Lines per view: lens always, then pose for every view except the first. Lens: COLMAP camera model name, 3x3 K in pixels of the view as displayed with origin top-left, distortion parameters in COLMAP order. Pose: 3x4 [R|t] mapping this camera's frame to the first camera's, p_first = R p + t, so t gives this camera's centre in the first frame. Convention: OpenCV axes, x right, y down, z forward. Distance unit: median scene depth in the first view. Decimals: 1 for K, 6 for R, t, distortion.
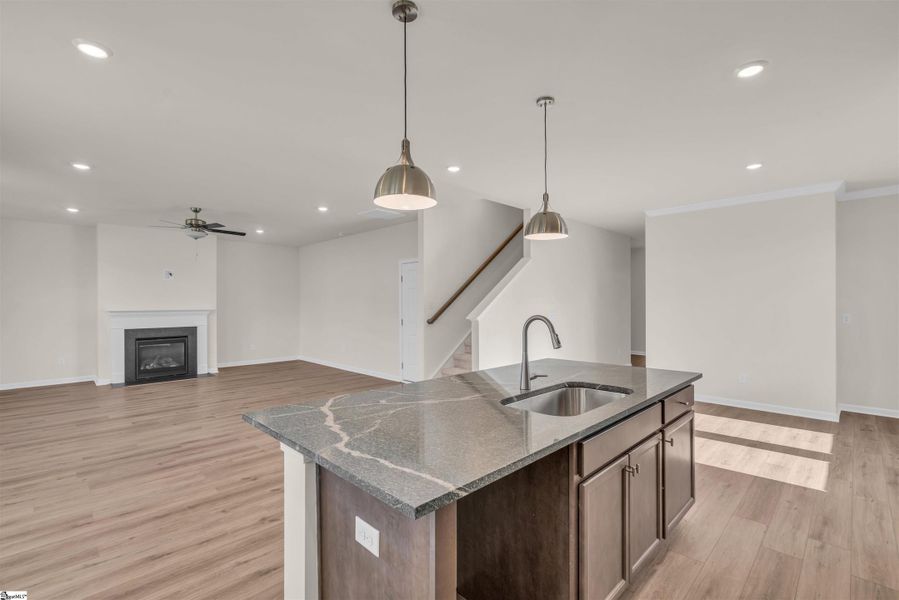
lens RADIAL K [[411.0, 0, 449.5], [0, 411.0, 300.0], [0, 0, 1]] dist [-0.033254, 0.000041]
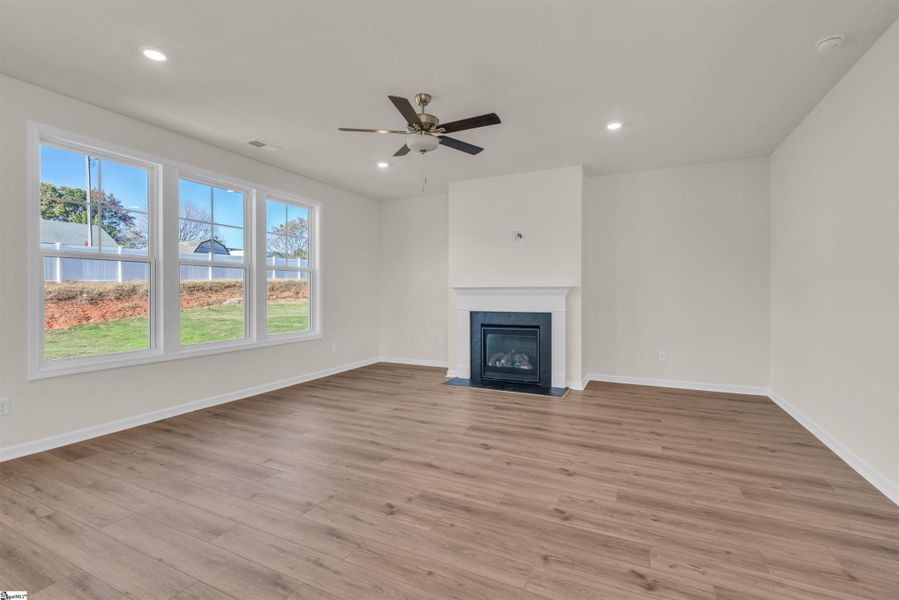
lens RADIAL K [[405.0, 0, 450.9], [0, 405.0, 298.1], [0, 0, 1]] dist [-0.002749, 0.000247]
pose [[0.325746, 0.017394, -0.945297, -0.068363], [0.006507, 0.999766, 0.020639, 0.028814], [0.945435, -0.012874, 0.325557, 0.665516]]
